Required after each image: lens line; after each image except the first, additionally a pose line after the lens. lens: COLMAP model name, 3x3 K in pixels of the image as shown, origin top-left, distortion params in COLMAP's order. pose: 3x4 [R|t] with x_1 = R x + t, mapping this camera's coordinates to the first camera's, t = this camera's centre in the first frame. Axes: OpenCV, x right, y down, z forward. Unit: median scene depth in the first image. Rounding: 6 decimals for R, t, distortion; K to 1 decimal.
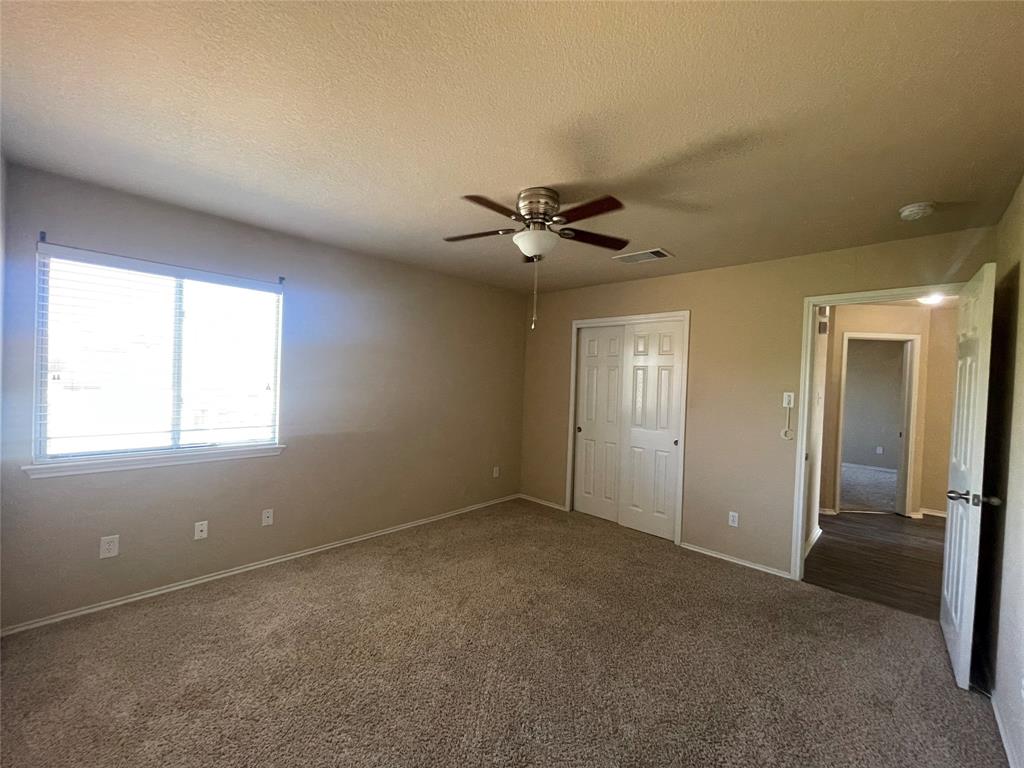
lens RADIAL K [[413.1, 0, 514.6], [0, 413.1, 381.4], [0, 0, 1]] dist [-0.001385, 0.000428]
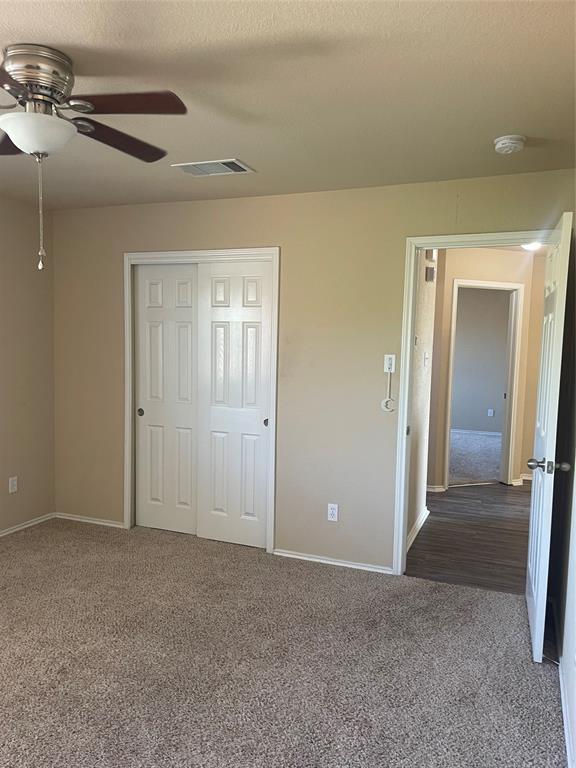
lens RADIAL K [[579.4, 0, 284.9], [0, 579.4, 381.9], [0, 0, 1]] dist [0.049256, -0.062425]
pose [[0.931561, -0.043855, 0.360931, 0.048837], [0.015925, 0.996668, 0.079998, -0.014429], [-0.363237, -0.068775, 0.929155, -0.004325]]
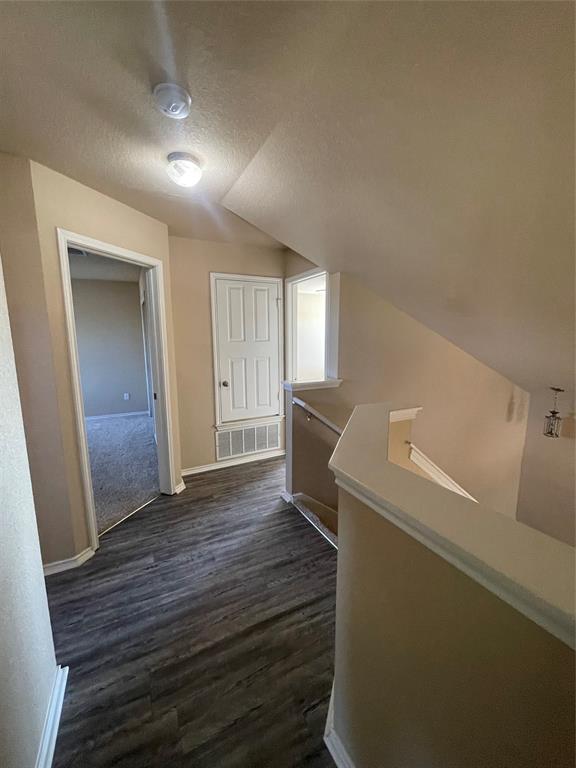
lens RADIAL K [[309.8, 0, 286.5], [0, 309.8, 383.5], [0, 0, 1]] dist [-0.001385, 0.000428]
pose [[0.332862, -0.188312, 0.923982, 0.775253], [0.025789, 0.981309, 0.190705, 0.005648], [-0.942623, -0.039649, 0.331496, 0.920380]]
